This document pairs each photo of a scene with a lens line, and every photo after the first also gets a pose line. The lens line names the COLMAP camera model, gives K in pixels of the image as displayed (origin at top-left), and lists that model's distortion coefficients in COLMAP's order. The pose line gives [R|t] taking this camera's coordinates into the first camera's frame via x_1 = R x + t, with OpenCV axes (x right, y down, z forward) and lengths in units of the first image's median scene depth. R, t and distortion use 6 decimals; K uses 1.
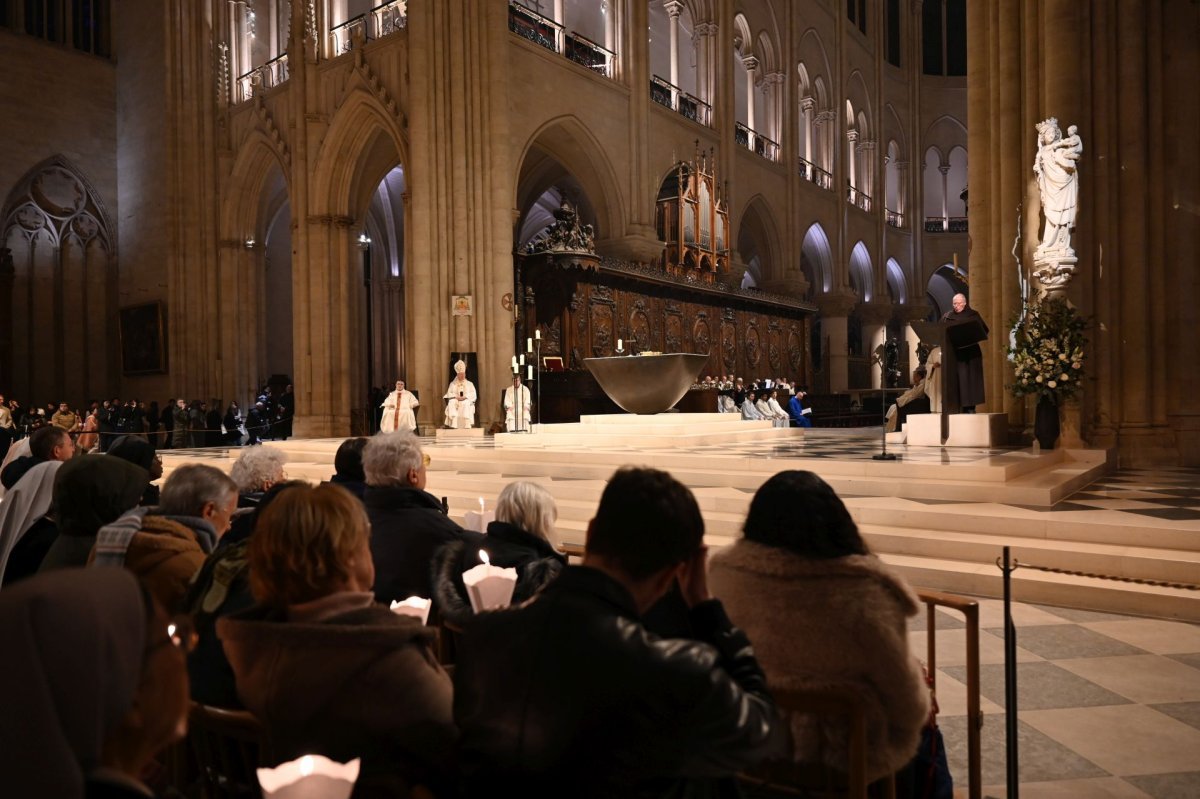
lens RADIAL K [[805.0, 0, 604.6], [0, 805.0, 404.3], [0, 0, 1]] dist [0.001306, -0.003364]
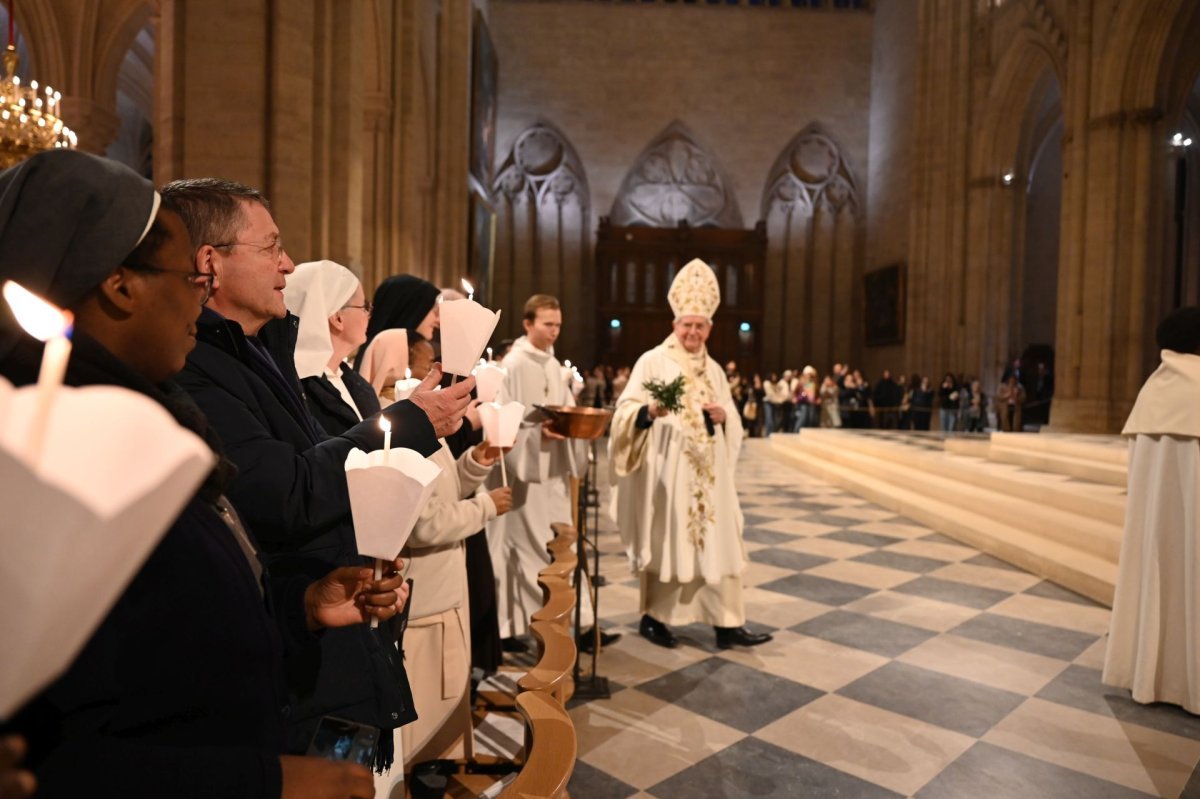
lens RADIAL K [[811.5, 0, 592.9], [0, 811.5, 399.9], [0, 0, 1]] dist [-0.000371, 0.000112]
pose [[0.622456, 0.050809, -0.781003, -0.065139], [-0.034357, 0.998702, 0.037590, 0.002668], [0.781900, 0.003435, 0.623394, 0.201437]]
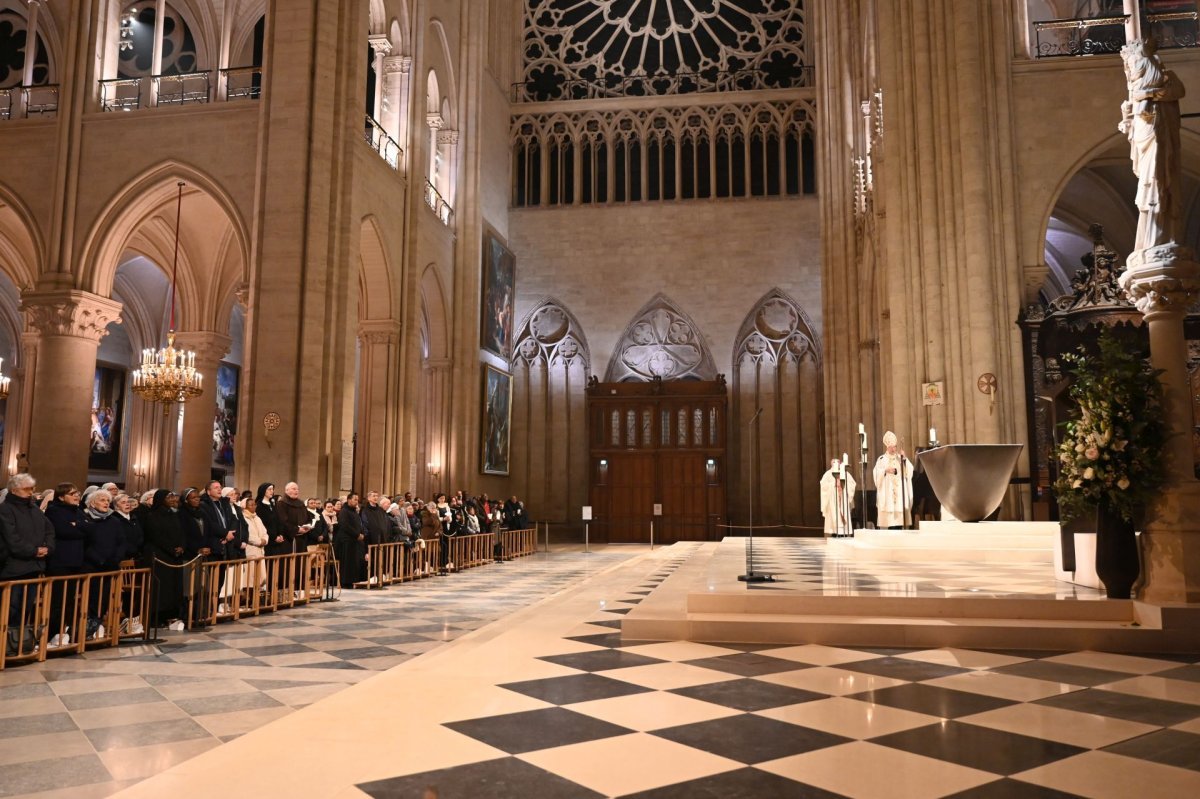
lens RADIAL K [[922.8, 0, 603.6], [0, 922.8, 391.6], [0, 0, 1]] dist [-0.010588, 0.001937]
pose [[0.495066, -0.090946, -0.864083, 0.420776], [-0.012556, 0.993654, -0.111777, -0.005652], [0.868765, 0.066186, 0.490782, 0.152112]]
